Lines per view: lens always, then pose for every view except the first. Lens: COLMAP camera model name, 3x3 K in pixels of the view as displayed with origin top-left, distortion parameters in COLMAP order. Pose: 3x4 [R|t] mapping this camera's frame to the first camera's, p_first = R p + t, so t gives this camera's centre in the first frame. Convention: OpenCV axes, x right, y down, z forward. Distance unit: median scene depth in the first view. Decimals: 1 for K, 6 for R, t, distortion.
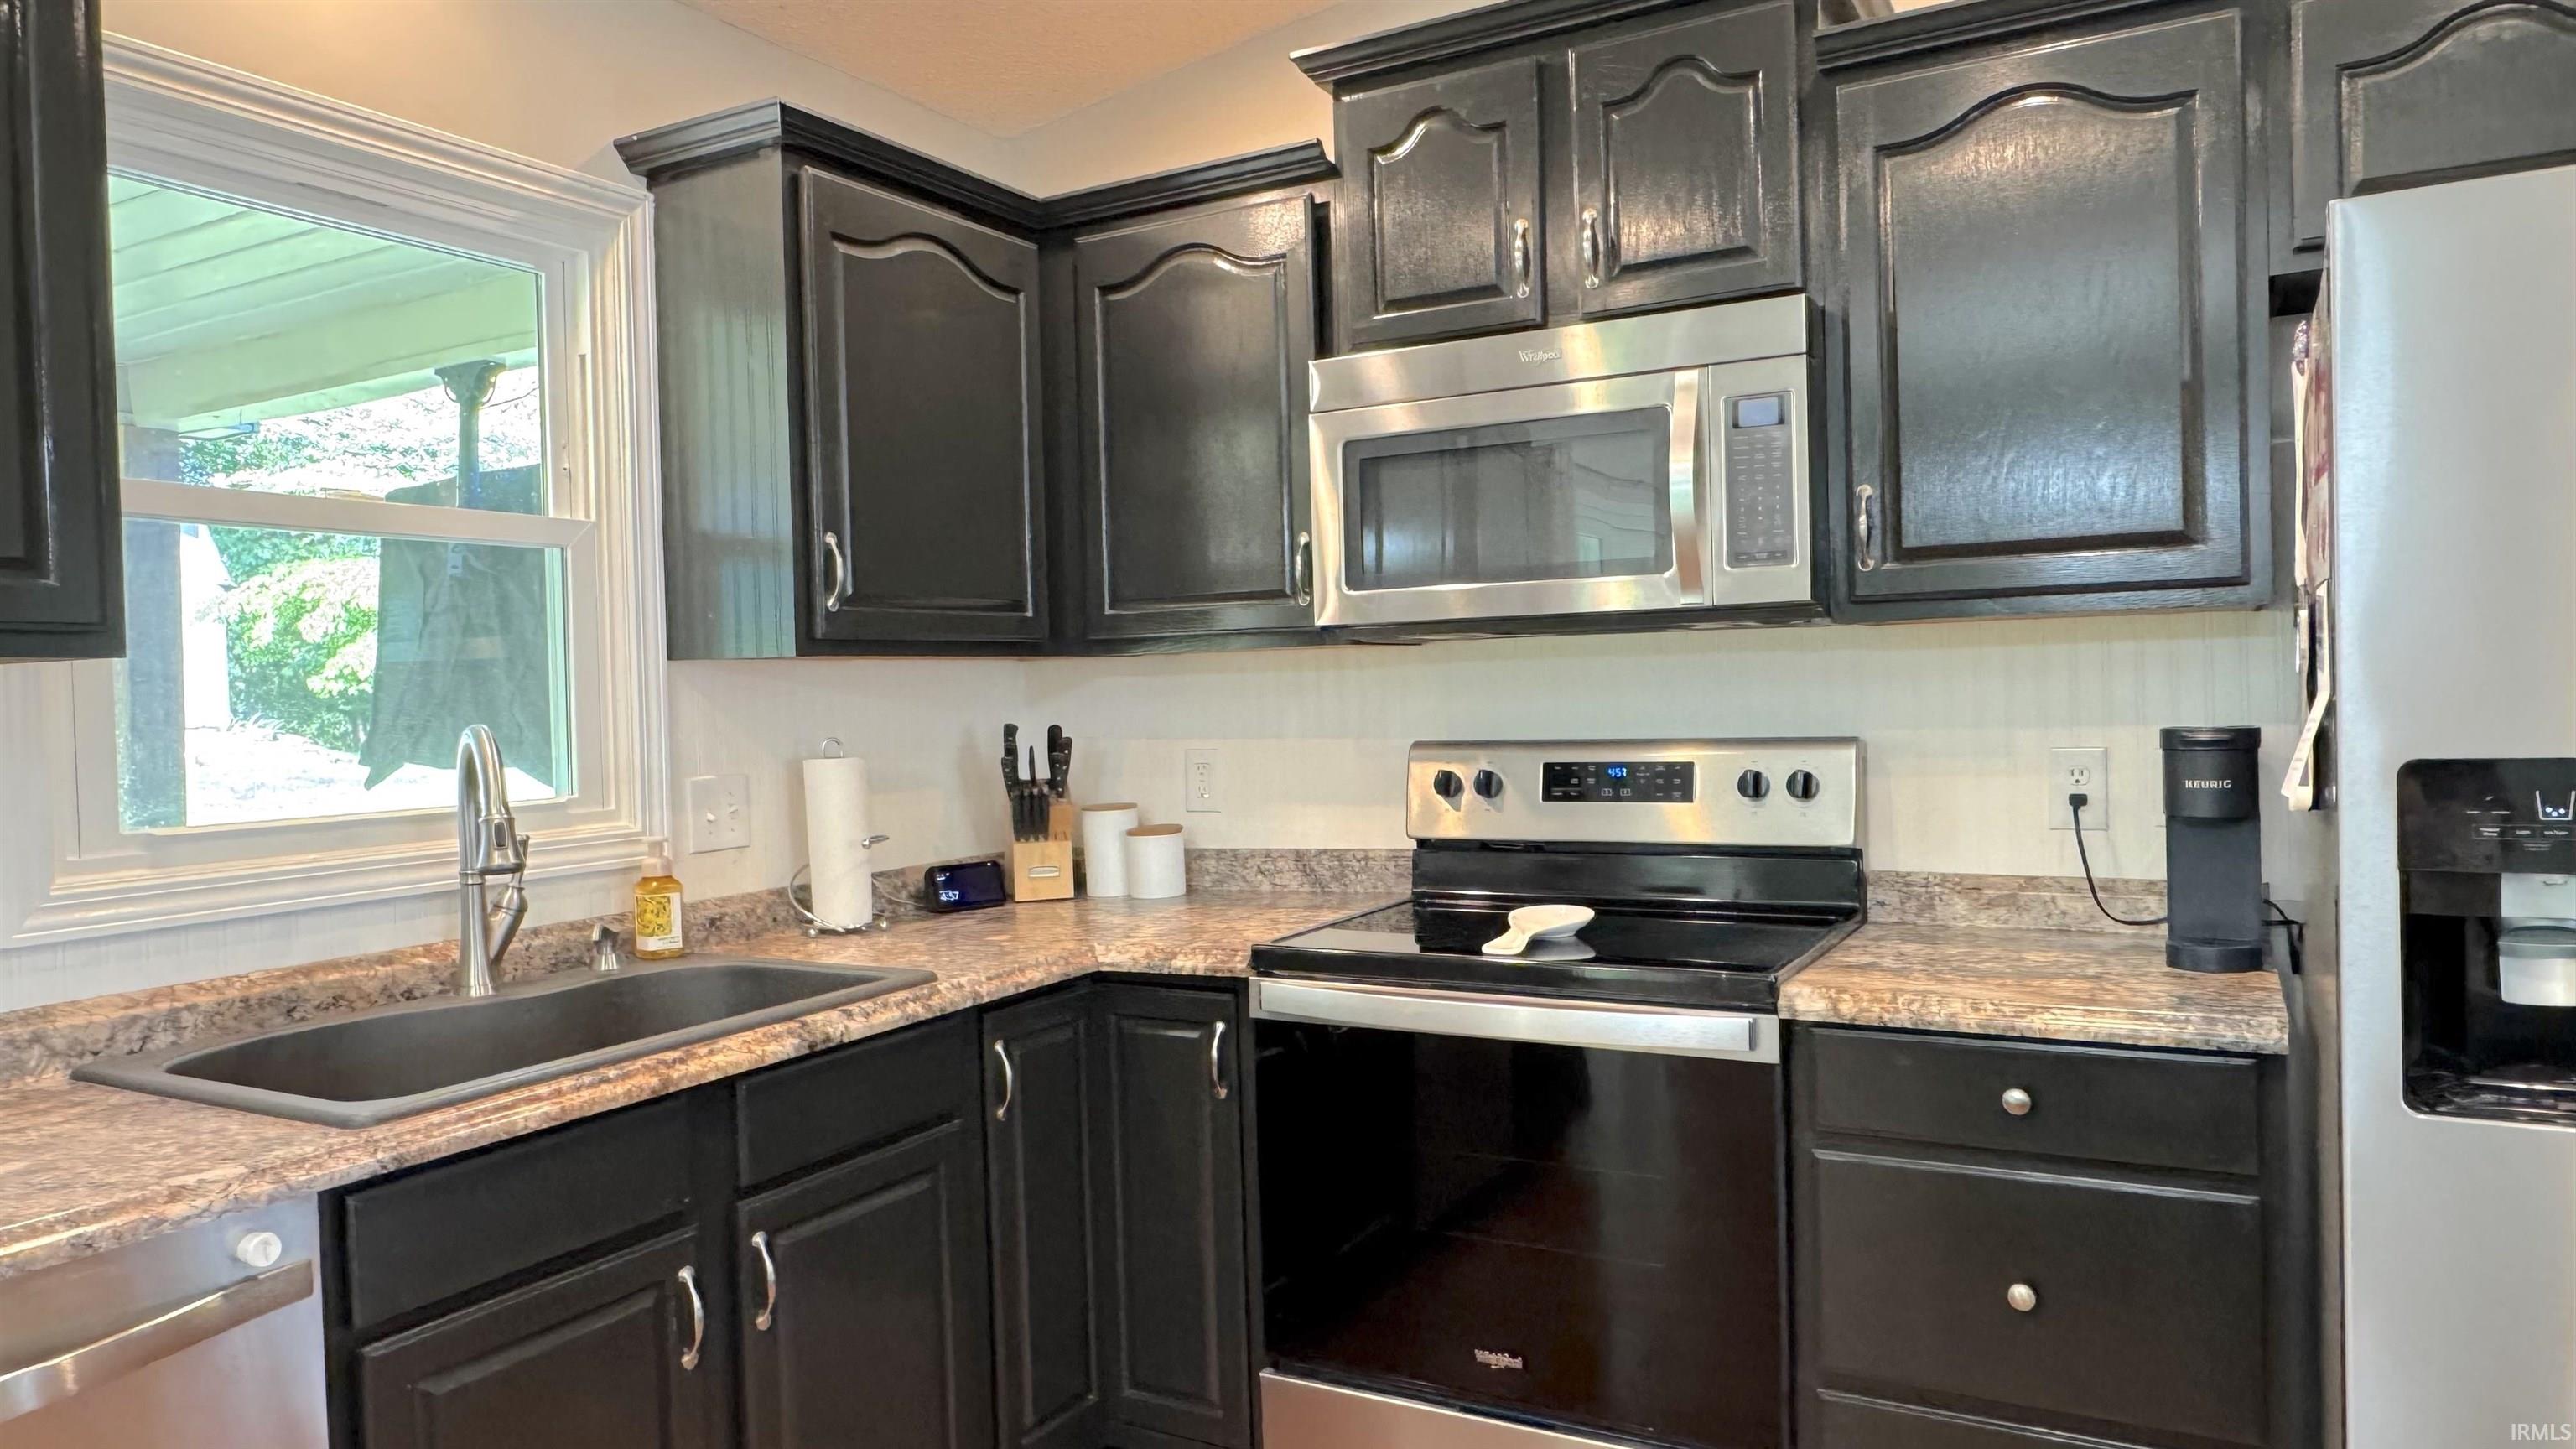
lens RADIAL K [[1633.4, 0, 1278.0], [0, 1633.4, 741.7], [0, 0, 1]] dist [0.001991, -0.004156]
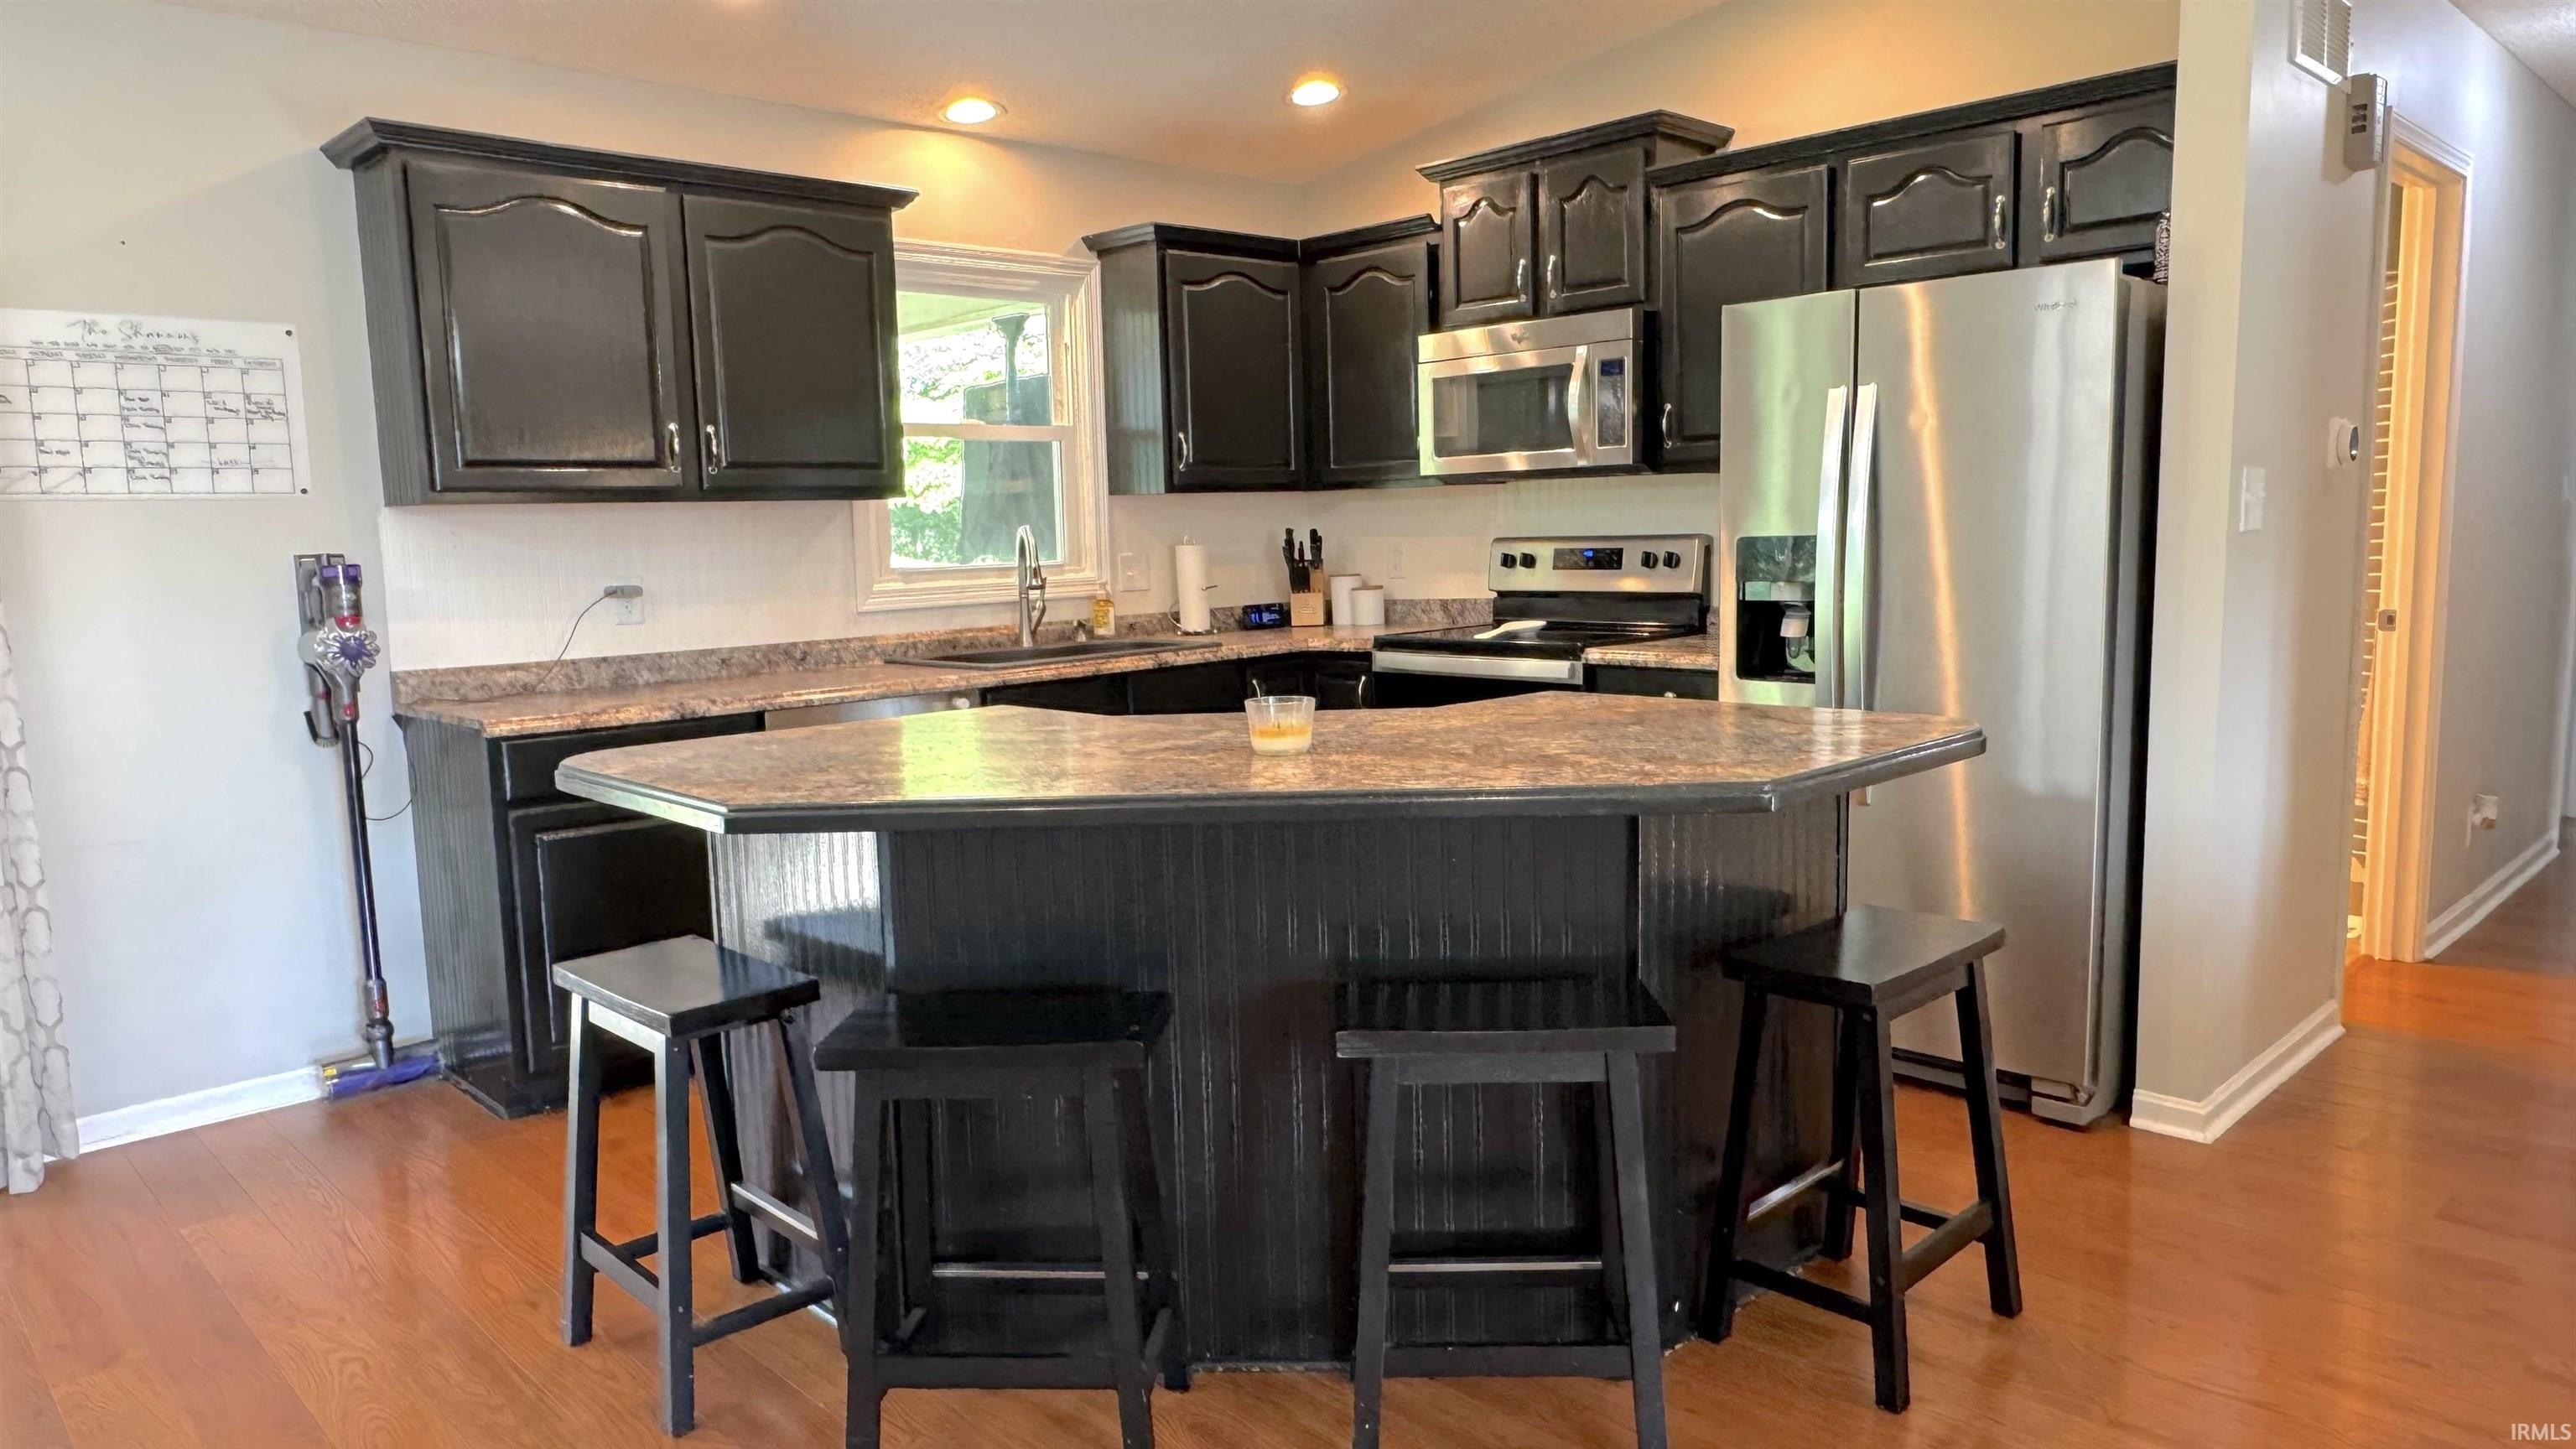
lens RADIAL K [[1633.4, 0, 1289.9], [0, 1633.4, 729.4], [0, 0, 1]] dist [0.001991, -0.004156]
pose [[0.960618, 0.035222, -0.275632, 0.418108], [-0.006655, 0.994566, 0.103899, 0.028089], [0.277794, -0.097973, 0.955632, -0.917817]]
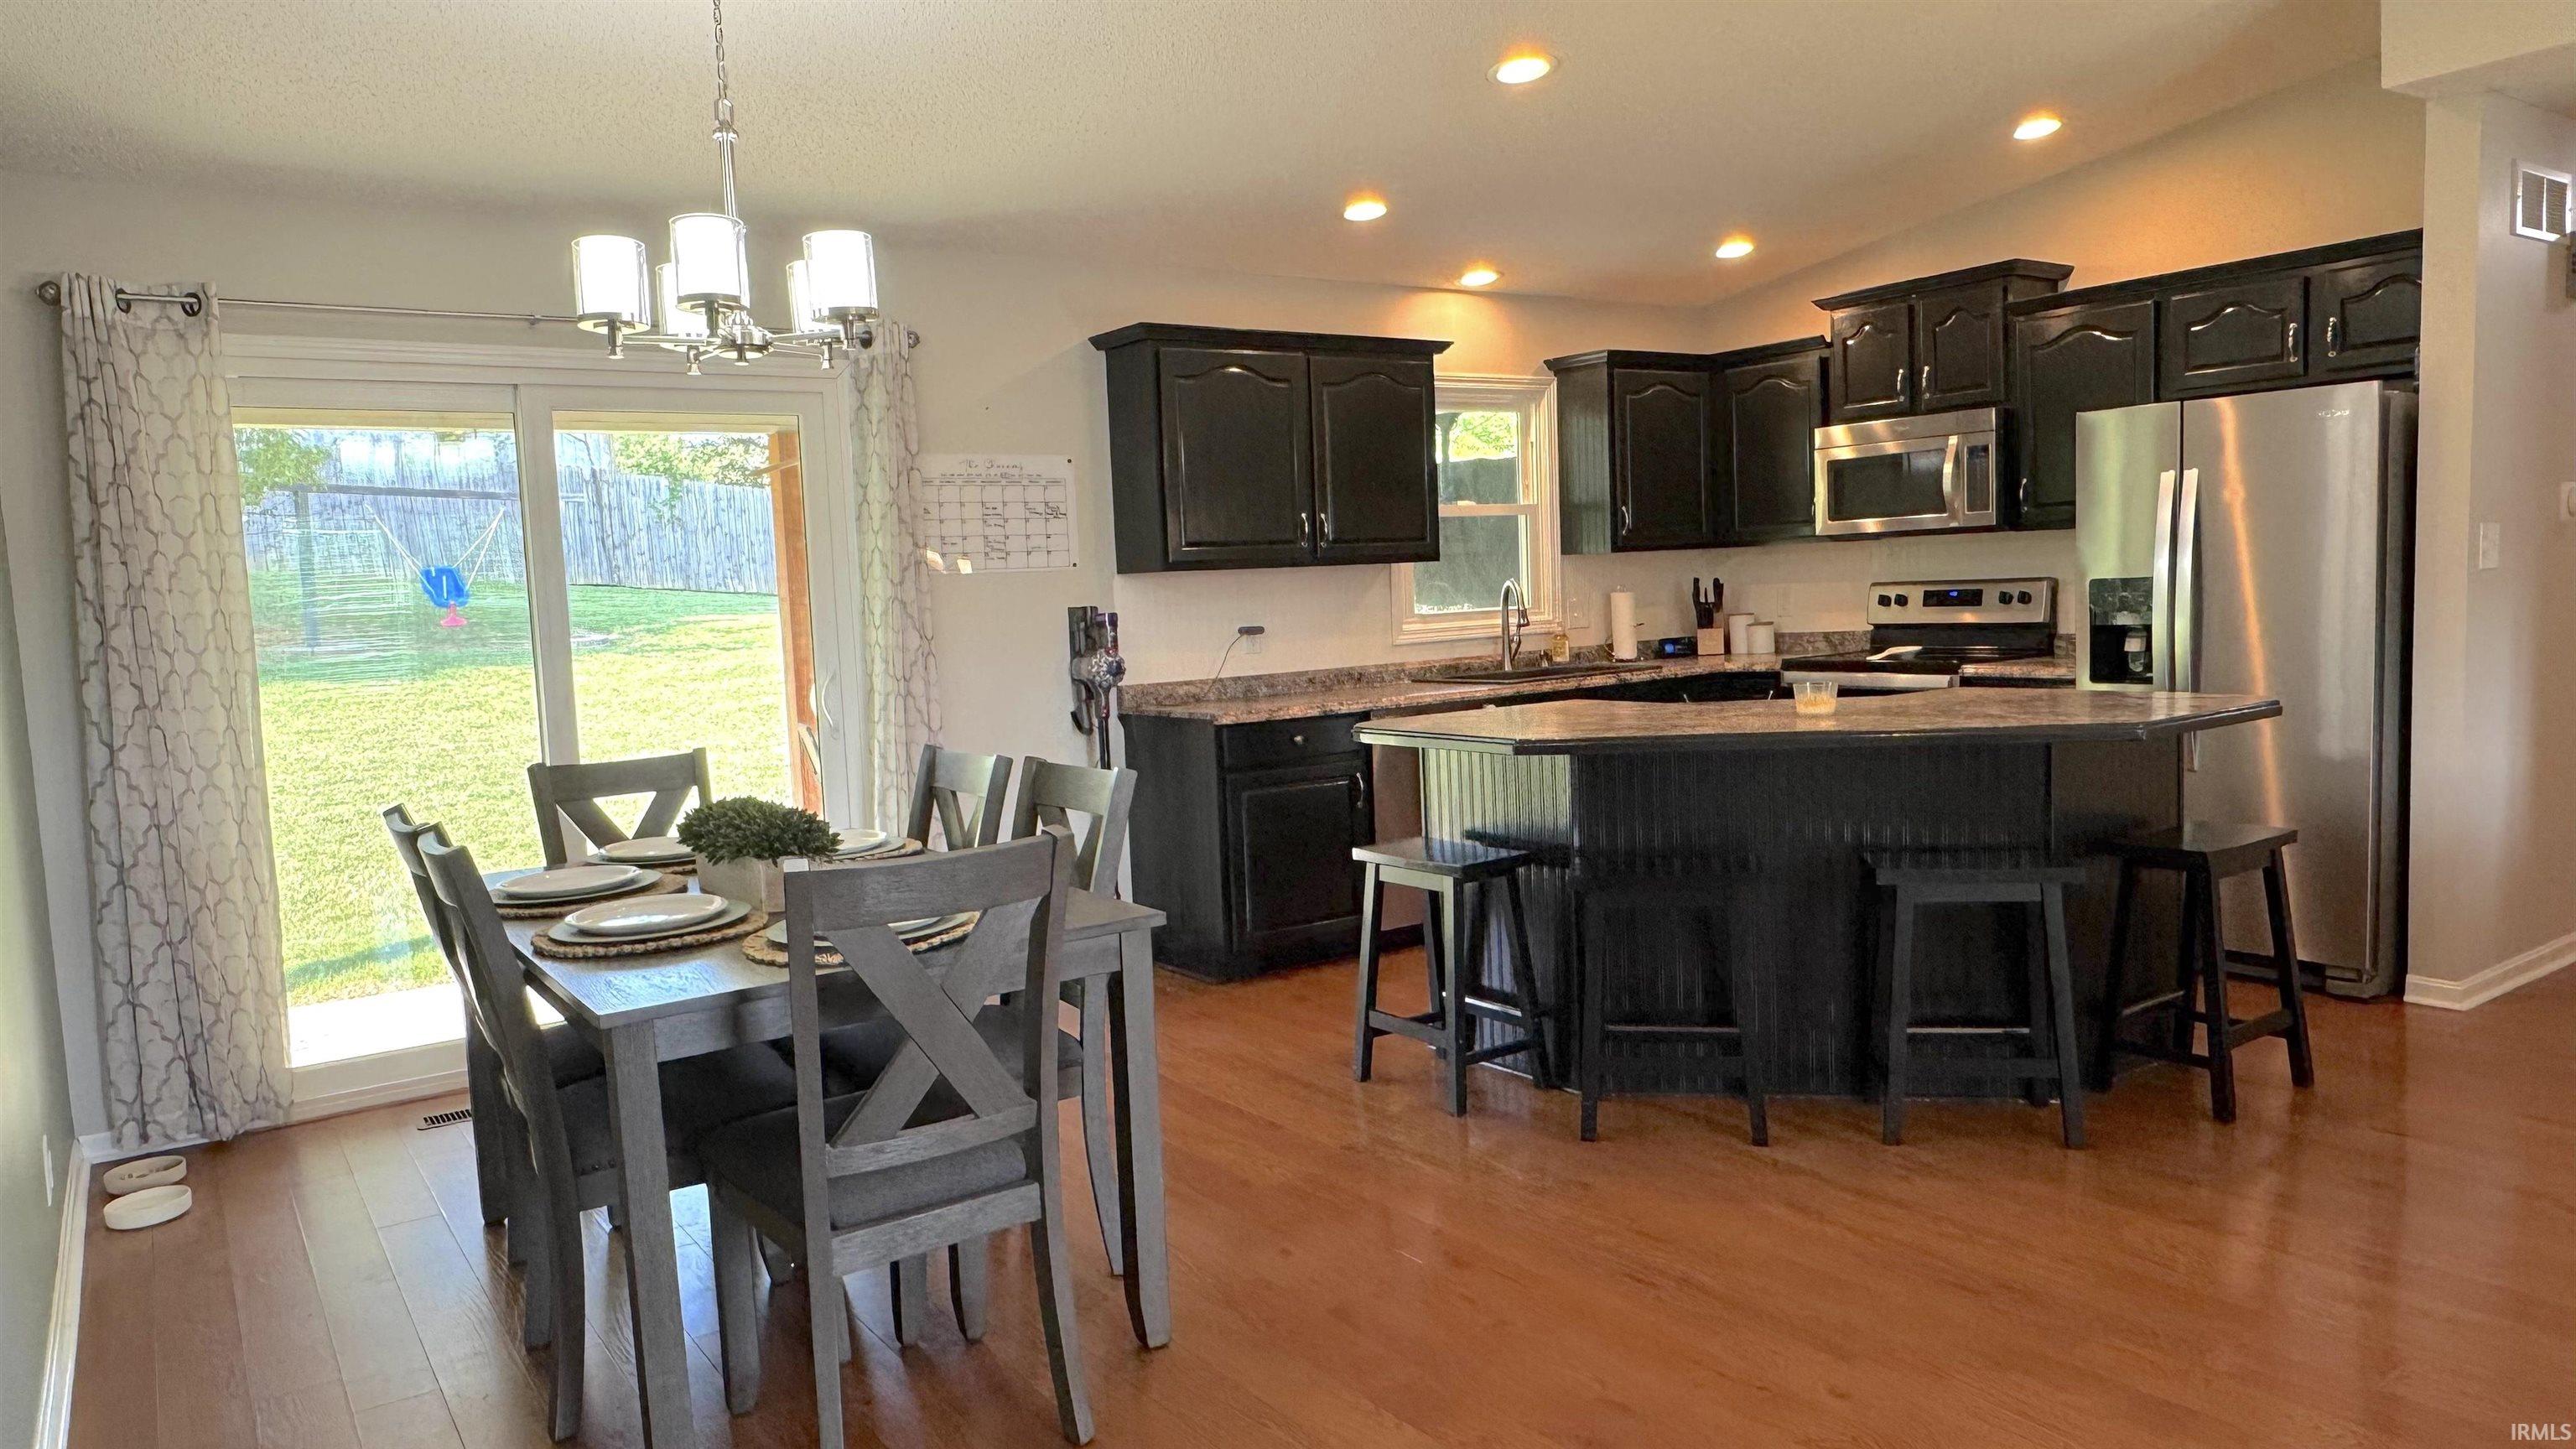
lens RADIAL K [[1633.4, 0, 1292.1], [0, 1633.4, 729.7], [0, 0, 1]] dist [0.001991, -0.004156]
pose [[0.907103, 0.023957, -0.420227, 0.353717], [0.007784, 0.997253, 0.073656, 0.035138], [0.420838, -0.070084, 0.904425, -1.623096]]
